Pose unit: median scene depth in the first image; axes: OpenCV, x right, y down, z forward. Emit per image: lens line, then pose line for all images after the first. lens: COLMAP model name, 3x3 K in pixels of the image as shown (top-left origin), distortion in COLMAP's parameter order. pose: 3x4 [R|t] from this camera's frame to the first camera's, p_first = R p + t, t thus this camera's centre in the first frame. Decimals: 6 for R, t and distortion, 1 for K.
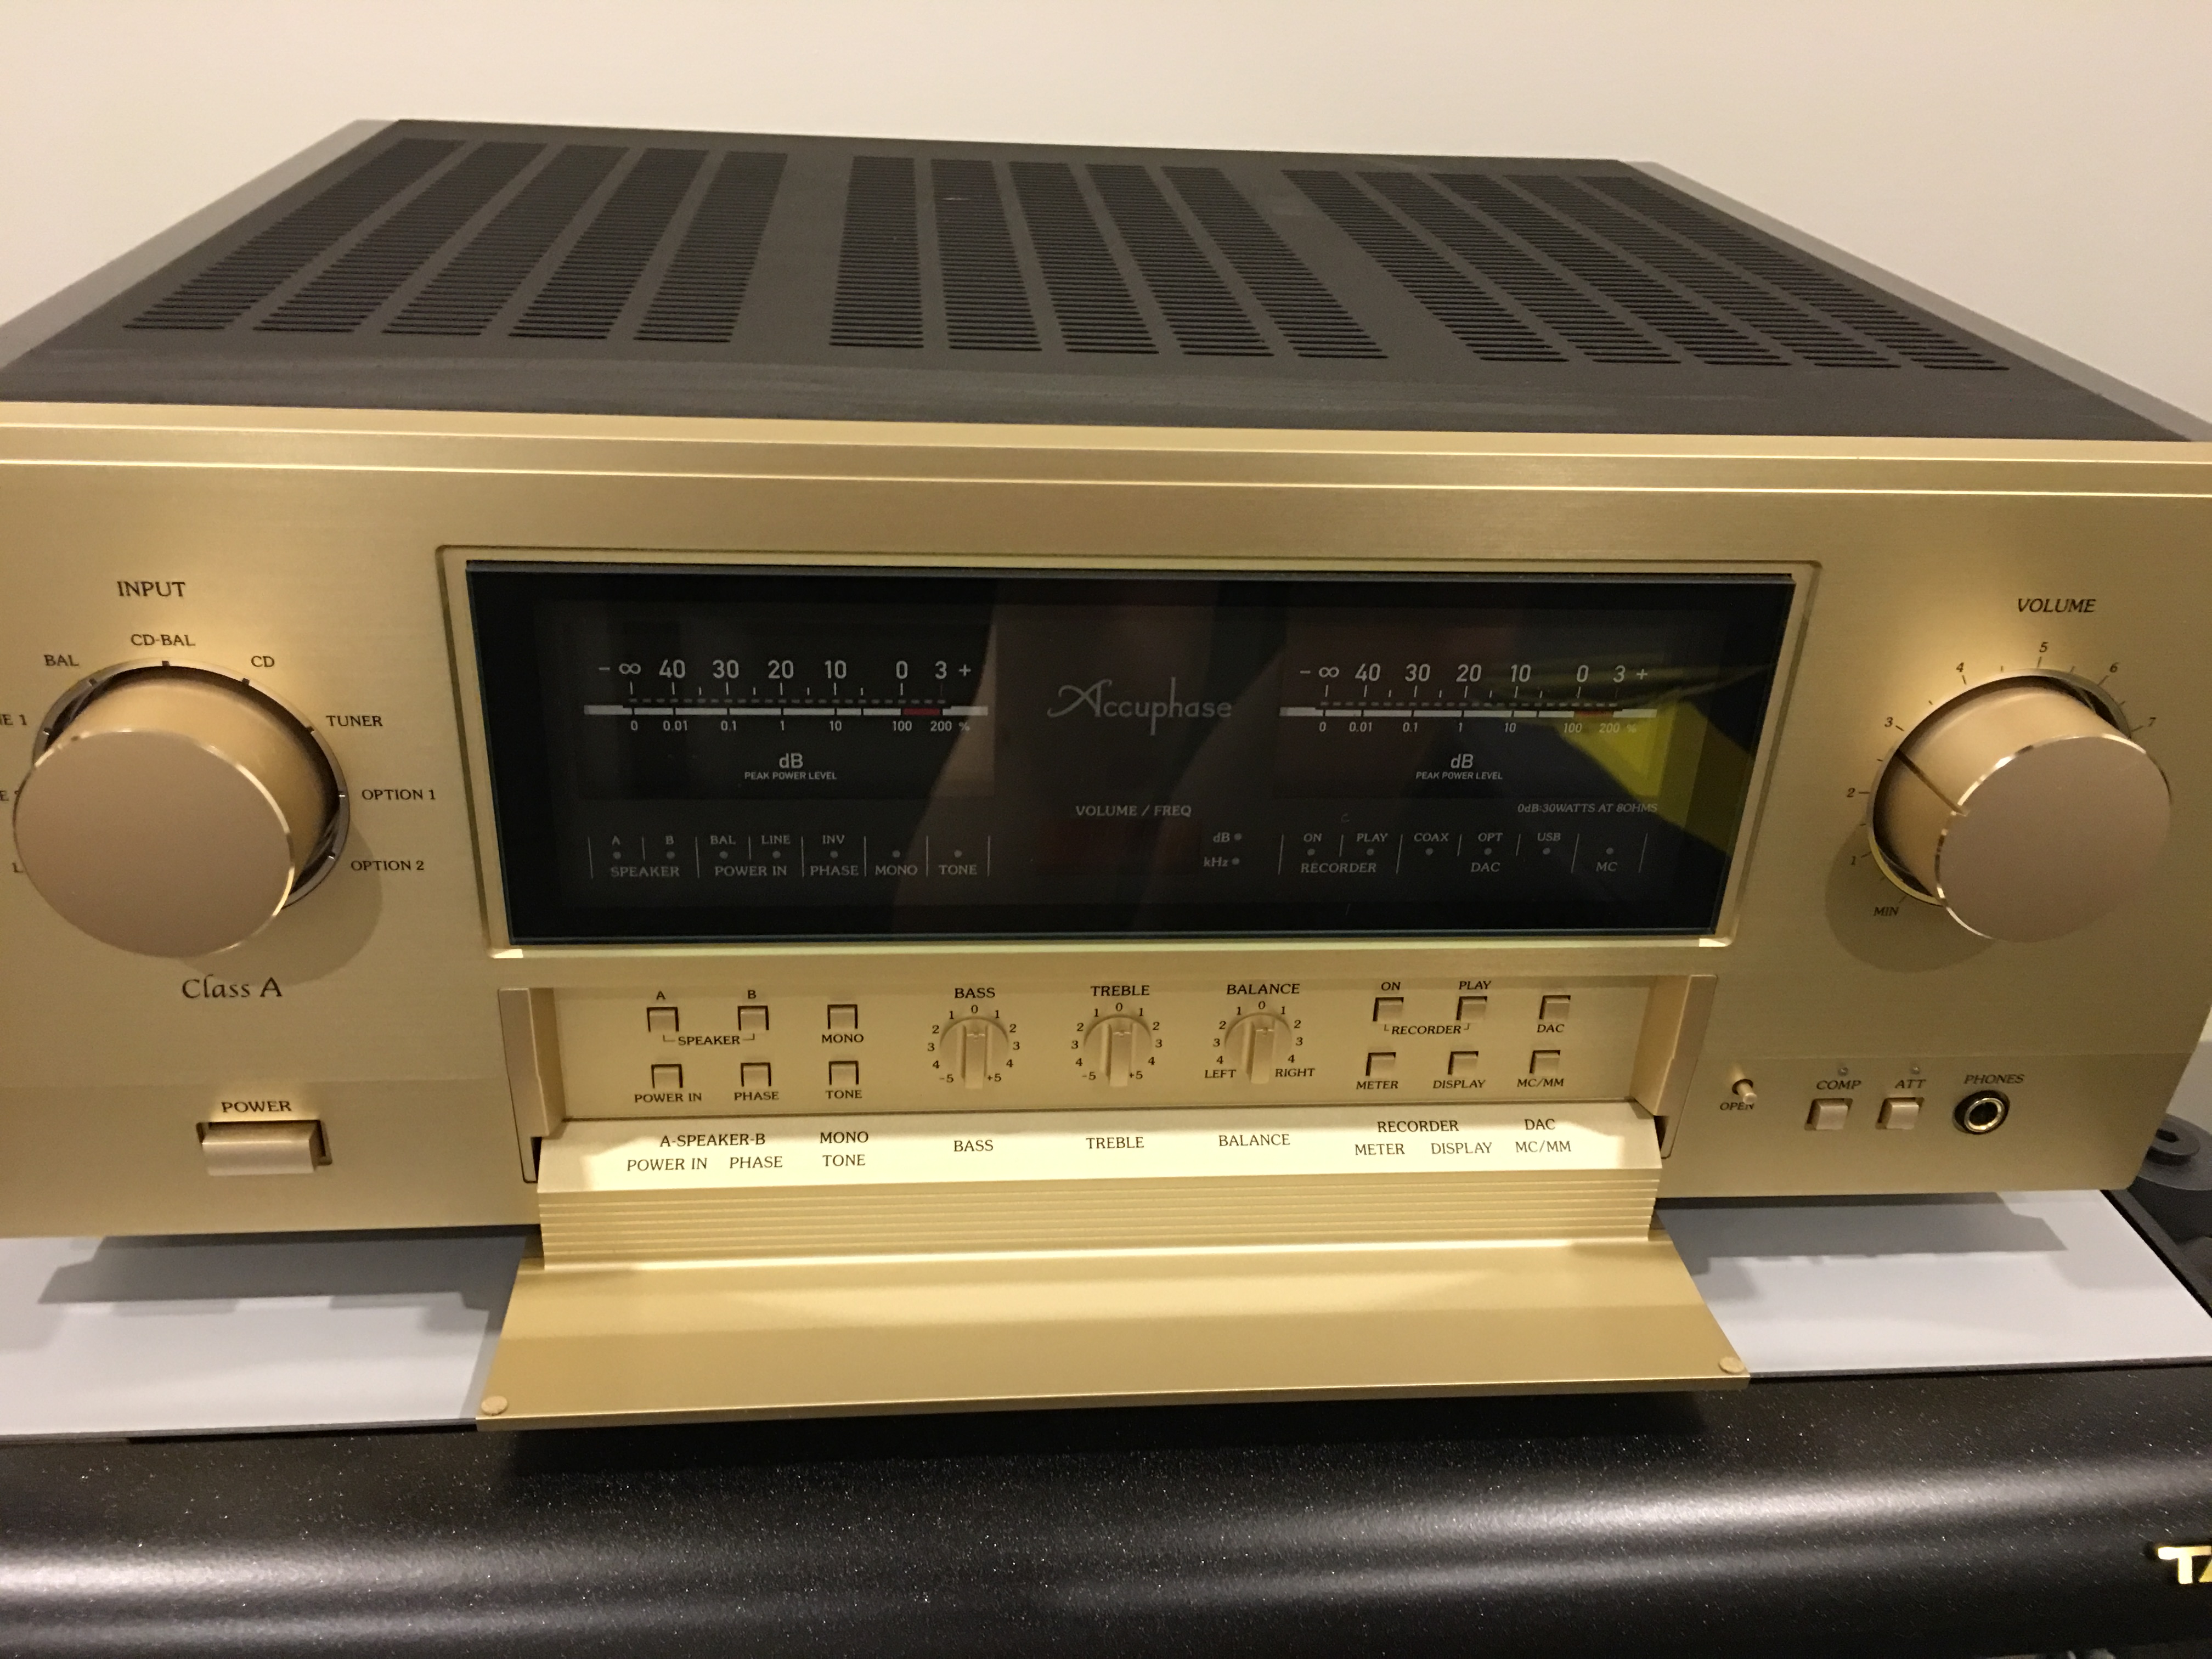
lens RADIAL K [[1900.6, 0, 1106.0], [0, 1900.6, 829.5], [0, 0, 1]] dist [0.085918, -0.130825]
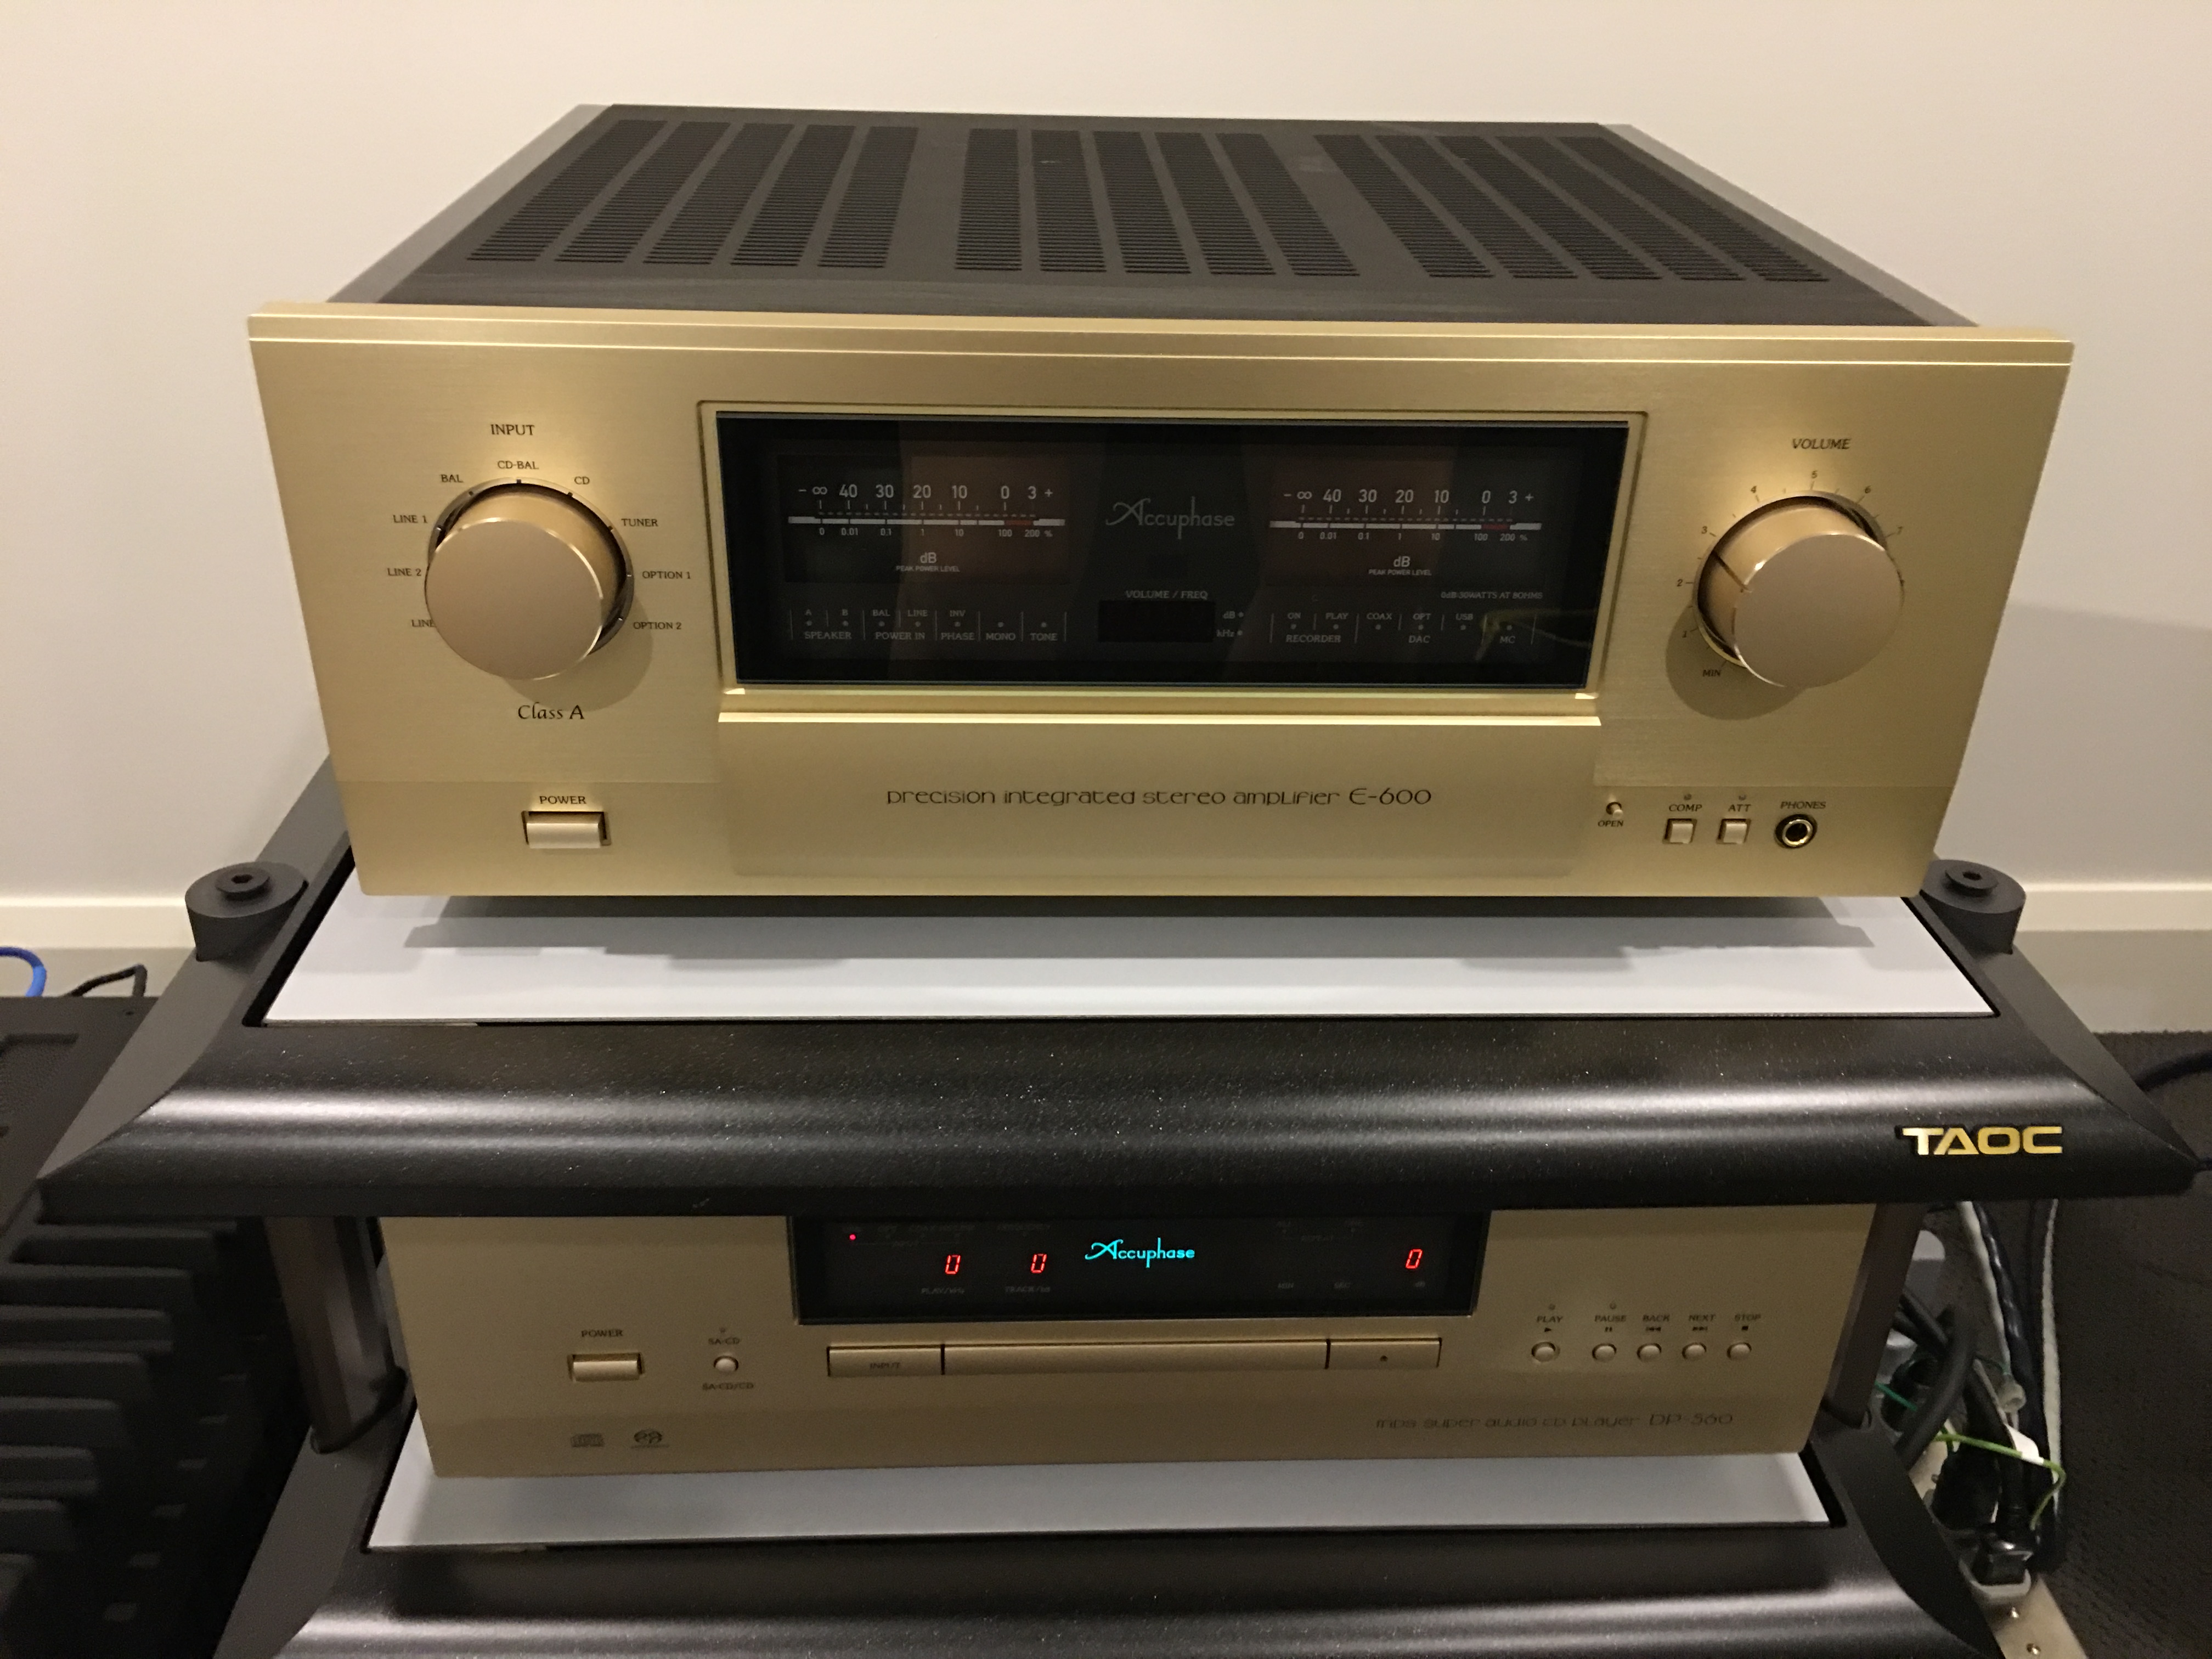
lens RADIAL K [[1900.6, 0, 1106.0], [0, 1900.6, 829.5], [0, 0, 1]] dist [0.085918, -0.130825]
pose [[0.998493, 0.007003, -0.054435, 0.046238], [-0.006018, 0.999815, 0.018246, 0.134999], [0.054552, -0.017890, 0.998351, -0.412285]]
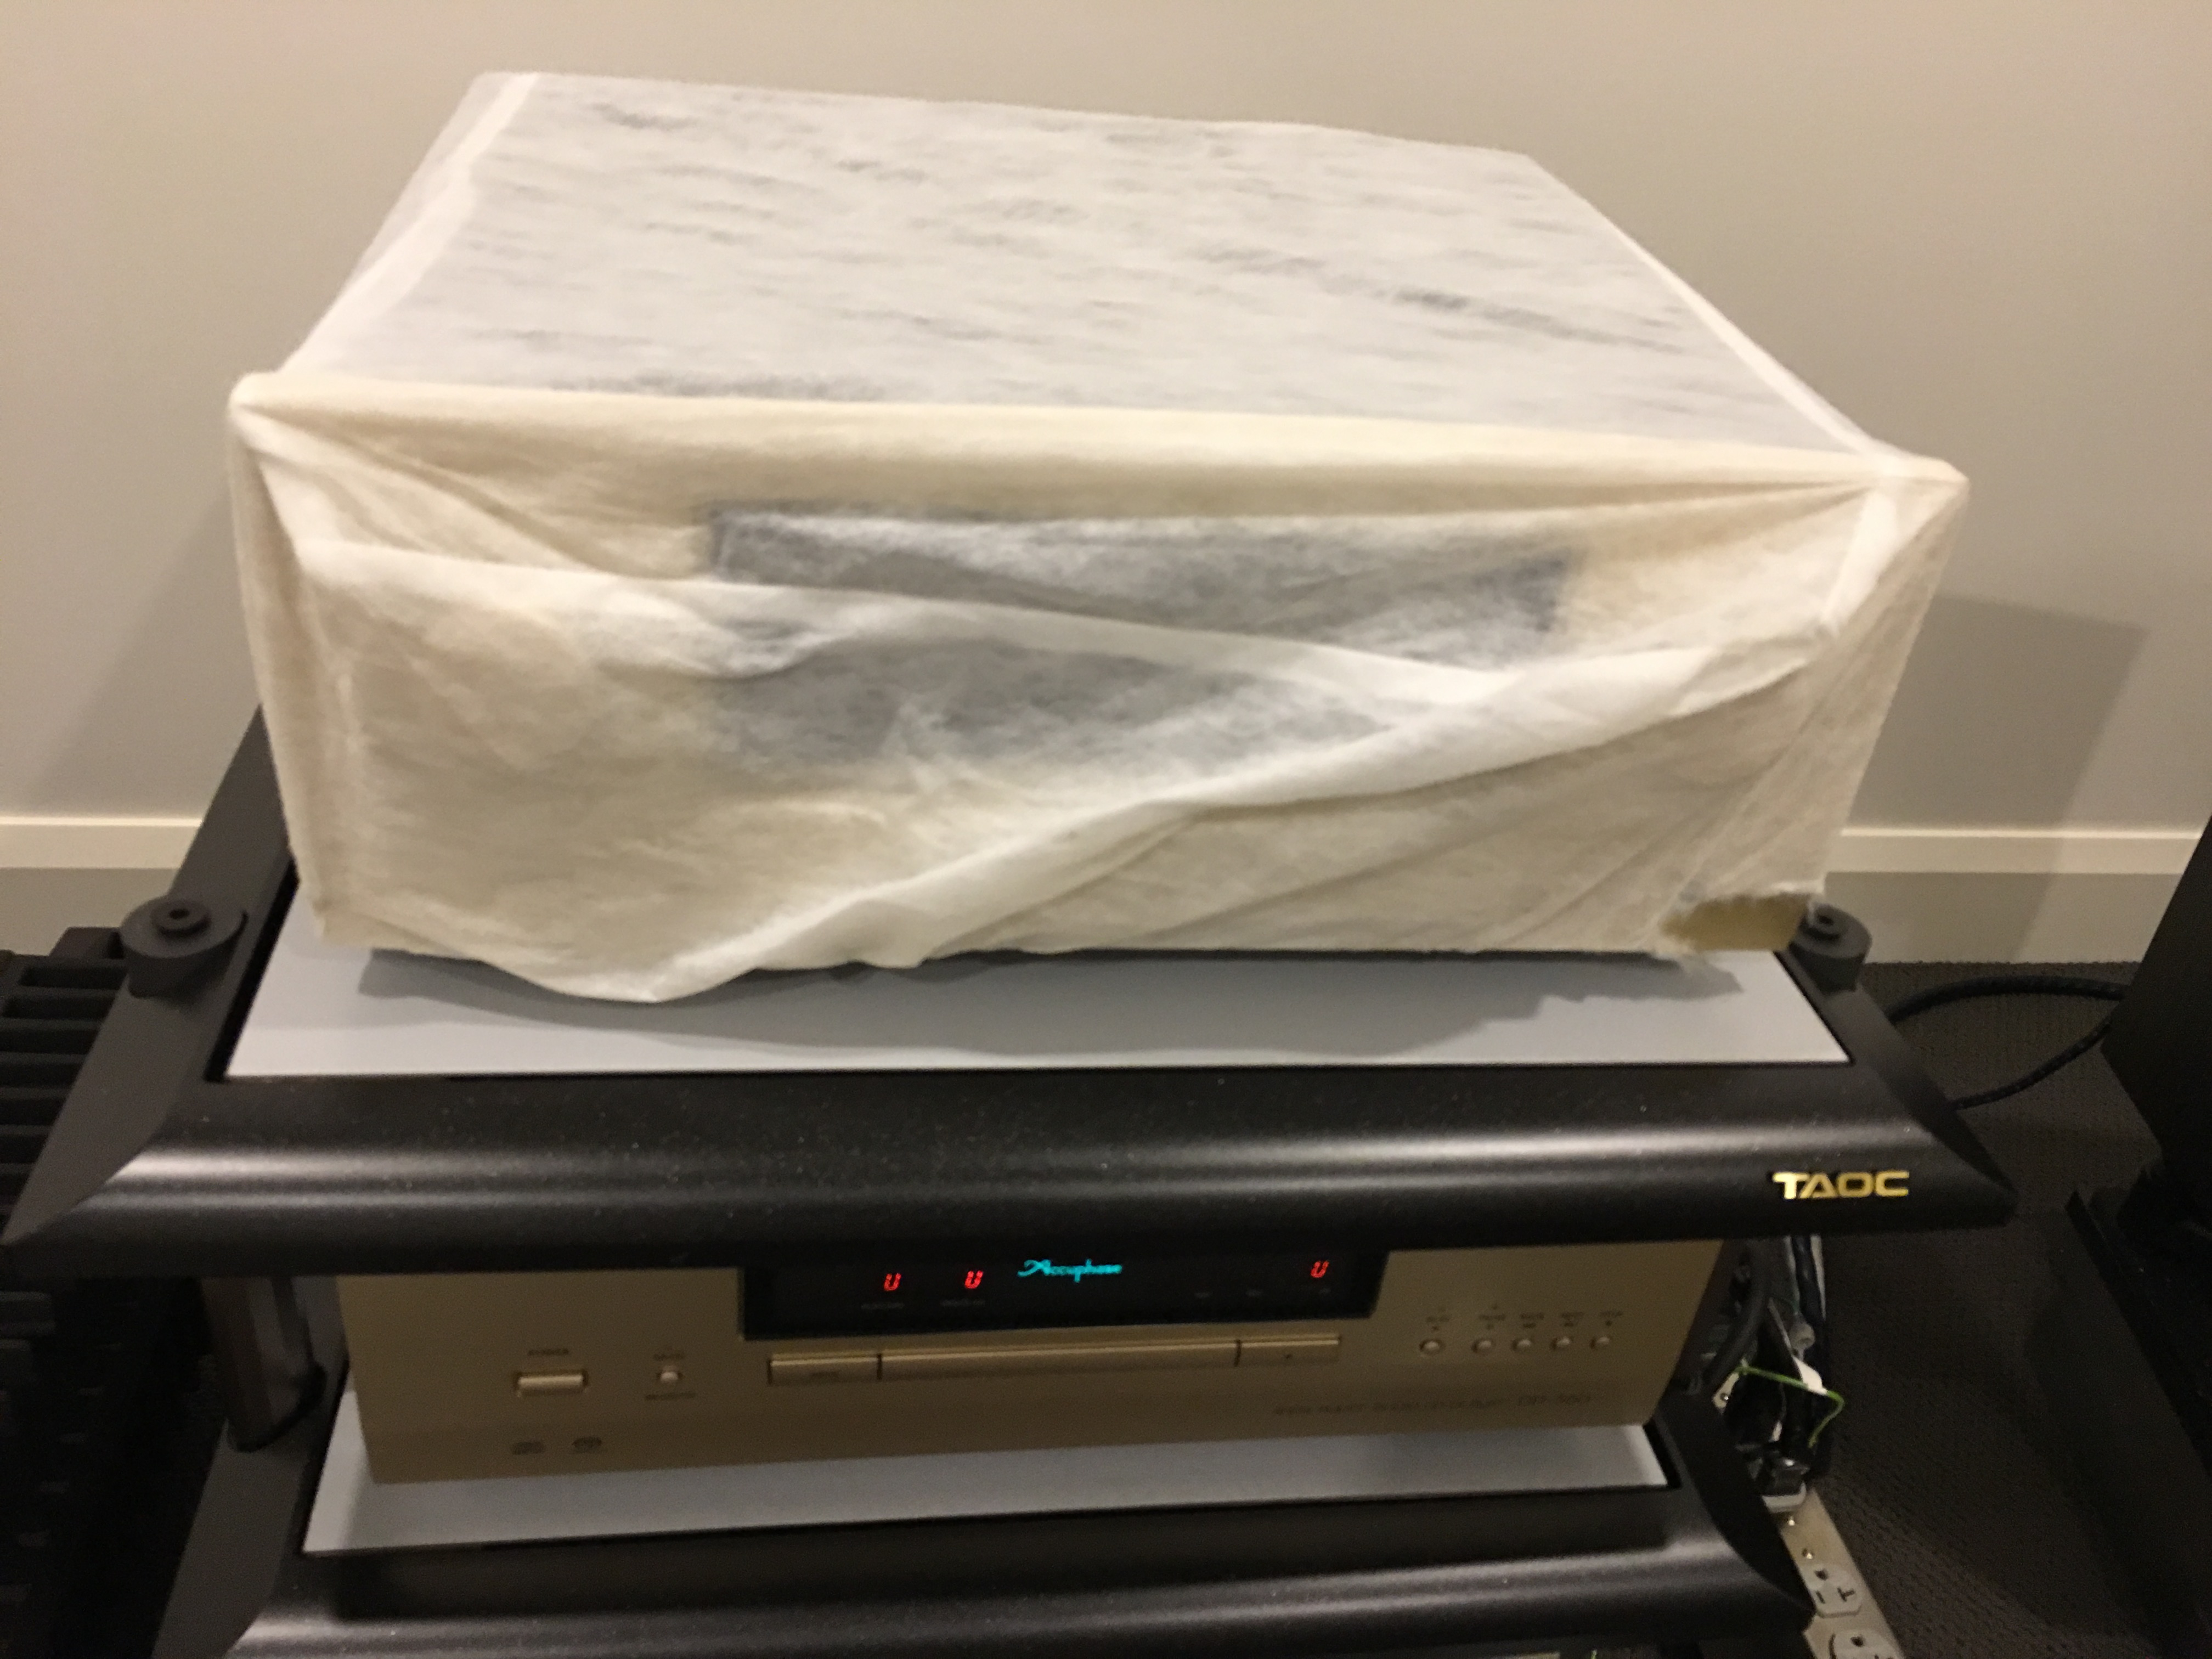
lens RADIAL K [[1886.0, 0, 1118.0], [0, 1886.0, 829.5], [0, 0, 1]] dist [0.082060, -0.114813]
pose [[0.997348, 0.028090, 0.067147, -0.090957], [-0.034234, 0.995153, 0.092185, -0.026380], [-0.064232, -0.094239, 0.993475, -0.462035]]
